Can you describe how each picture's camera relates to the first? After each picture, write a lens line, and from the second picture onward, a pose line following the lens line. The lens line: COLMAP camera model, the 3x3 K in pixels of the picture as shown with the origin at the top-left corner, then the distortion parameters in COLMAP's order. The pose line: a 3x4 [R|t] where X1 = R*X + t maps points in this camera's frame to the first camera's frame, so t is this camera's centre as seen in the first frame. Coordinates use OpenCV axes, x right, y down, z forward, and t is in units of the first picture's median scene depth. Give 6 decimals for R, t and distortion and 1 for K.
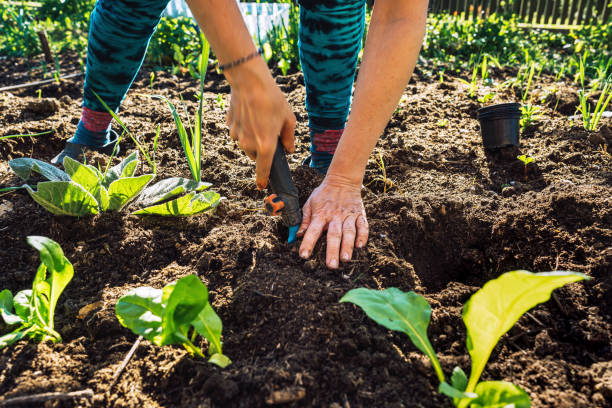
lens RADIAL K [[388.4, 0, 306.0], [0, 388.4, 204.0], [0, 0, 1]] dist [0.002608, 0.004171]
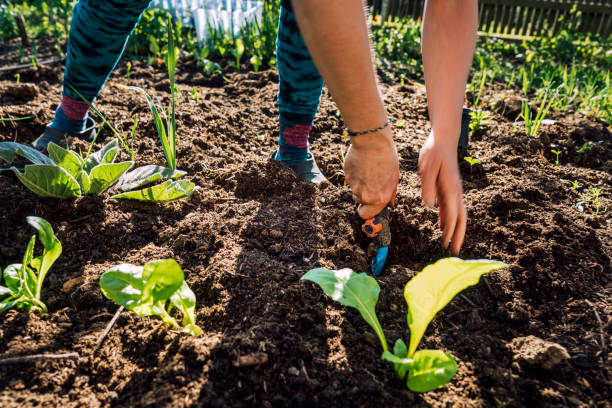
lens RADIAL K [[388.4, 0, 306.0], [0, 388.4, 204.0], [0, 0, 1]] dist [0.002608, 0.004171]
pose [[0.995443, 0.032602, 0.089613, -0.005152], [-0.035010, 0.999063, 0.025435, -0.003137], [-0.088700, -0.028457, 0.995652, -0.108981]]
